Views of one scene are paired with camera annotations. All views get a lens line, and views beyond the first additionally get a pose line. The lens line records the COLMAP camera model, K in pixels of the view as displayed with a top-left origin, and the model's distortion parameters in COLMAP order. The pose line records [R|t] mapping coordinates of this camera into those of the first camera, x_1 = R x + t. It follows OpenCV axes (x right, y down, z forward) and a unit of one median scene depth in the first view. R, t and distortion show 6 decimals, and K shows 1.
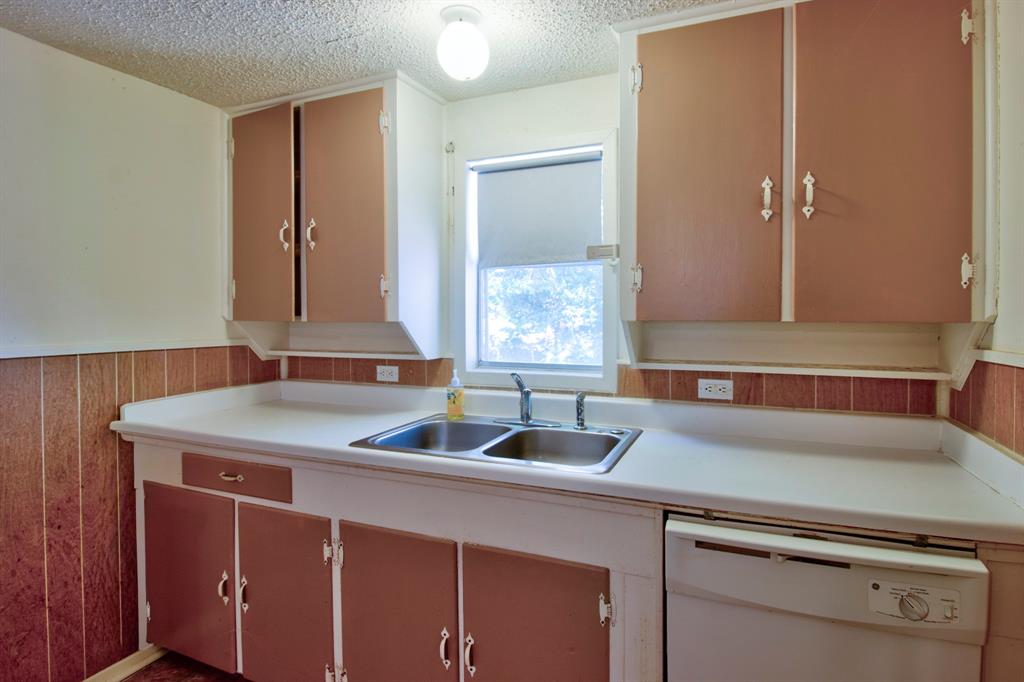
lens RADIAL K [[531.1, 0, 507.7], [0, 531.1, 321.9], [0, 0, 1]] dist [0.000802, -0.014817]
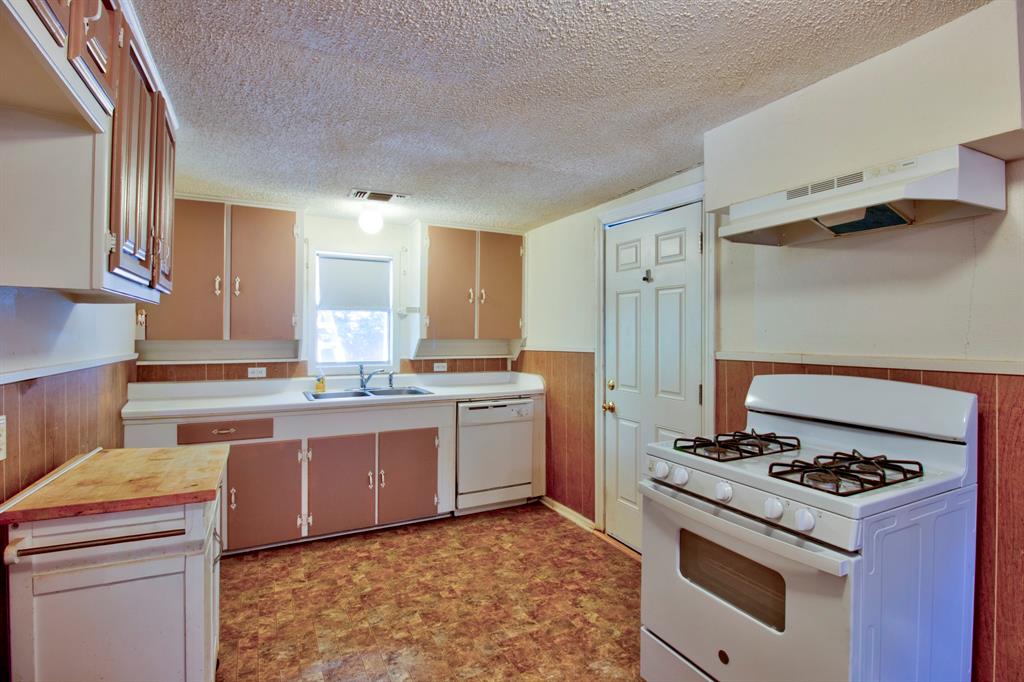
lens RADIAL K [[507.2, 0, 538.3], [0, 507.2, 331.1], [0, 0, 1]] dist [0.000023, -0.014120]
pose [[0.615027, 0.009841, 0.788444, -1.235975], [0.007669, 0.999800, -0.018461, 0.010400], [-0.788469, 0.017401, 0.614829, -0.828310]]
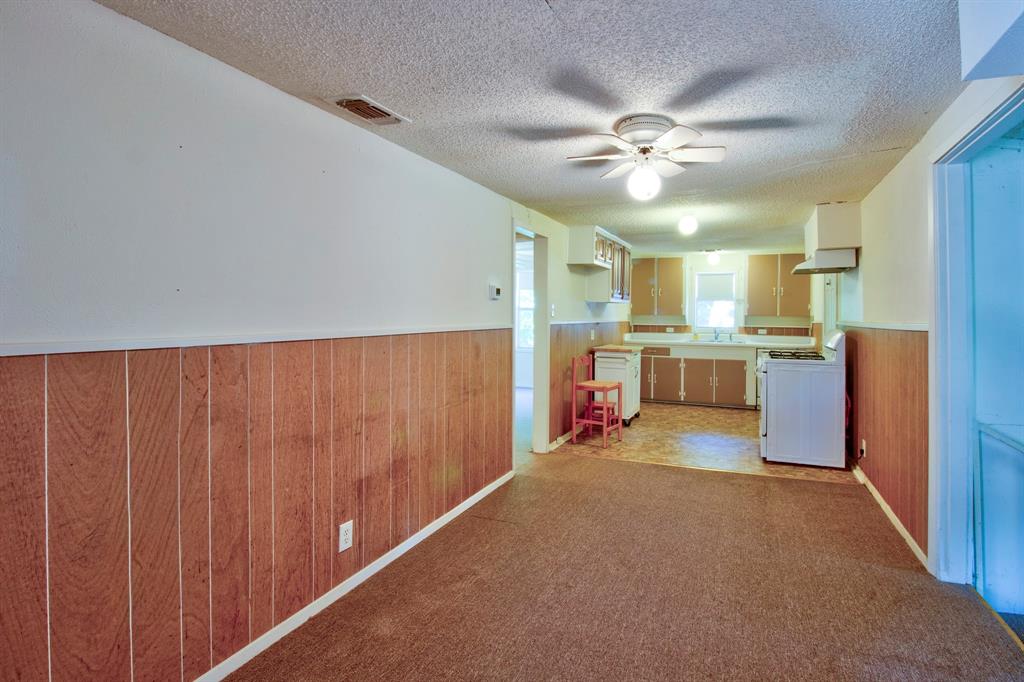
lens RADIAL K [[512.3, 0, 564.6], [0, 512.3, 310.3], [0, 0, 1]] dist [-0.000656, -0.014475]
pose [[0.997502, 0.011213, 0.069743, -1.583694], [-0.010028, 0.999800, -0.017317, 0.045781], [-0.069923, 0.016574, 0.997415, -3.201044]]
